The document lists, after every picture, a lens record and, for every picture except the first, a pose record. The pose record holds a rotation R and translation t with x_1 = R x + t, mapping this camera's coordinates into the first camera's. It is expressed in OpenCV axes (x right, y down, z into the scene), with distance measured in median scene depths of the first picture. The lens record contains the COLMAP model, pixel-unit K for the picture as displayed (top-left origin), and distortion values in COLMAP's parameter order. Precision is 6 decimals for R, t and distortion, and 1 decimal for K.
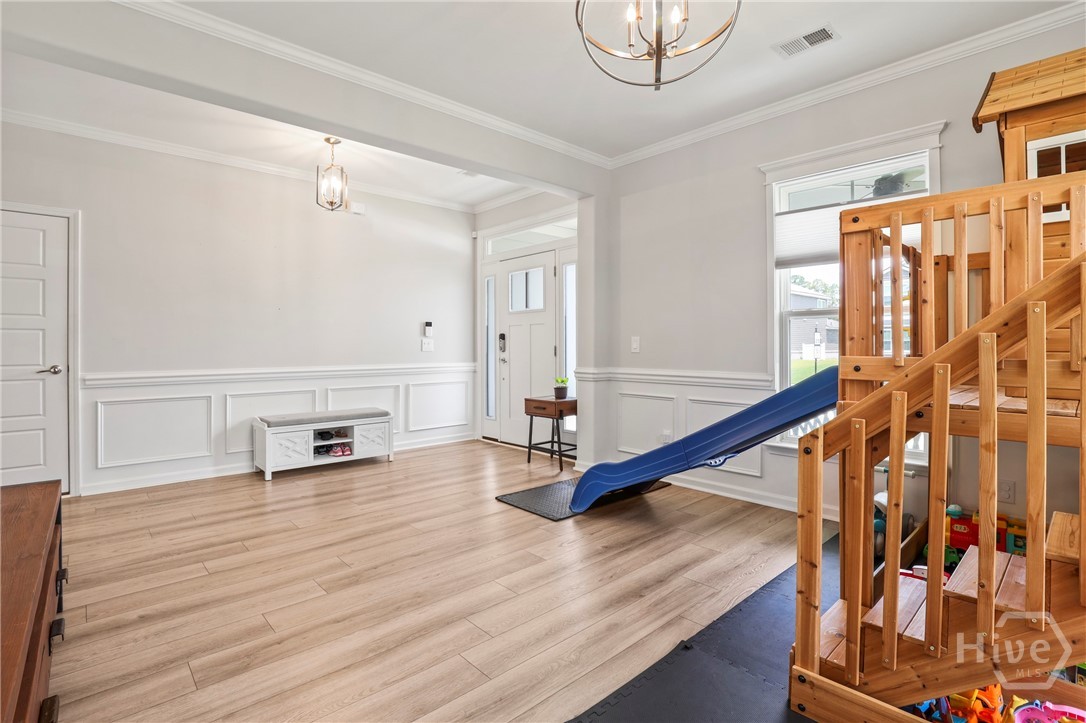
lens RADIAL K [[513.2, 0, 546.7], [0, 513.2, 343.3], [0, 0, 1]] dist [-0.000031, -0.000092]
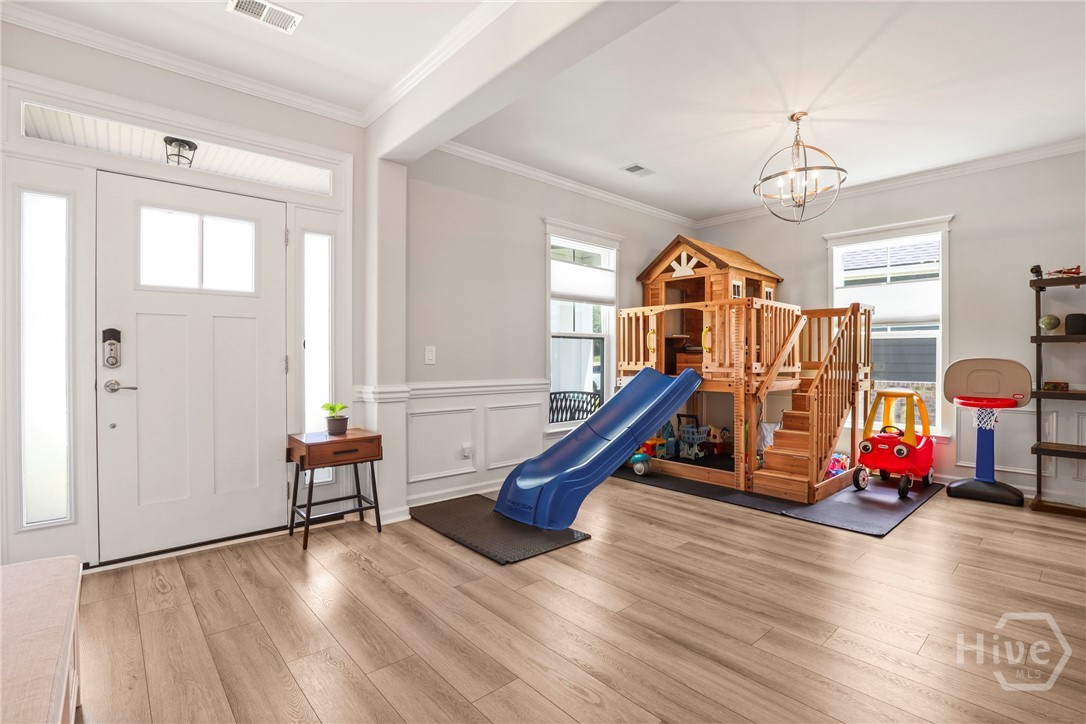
lens RADIAL K [[507.5, 0, 543.0], [0, 507.5, 362.0], [0, 0, 1]] dist [-0.036139, -0.000345]
pose [[0.024838, -0.000794, 0.999691, -0.688435], [-0.002522, 0.999996, 0.000857, 0.012982], [-0.999688, -0.002543, 0.024836, 0.790380]]
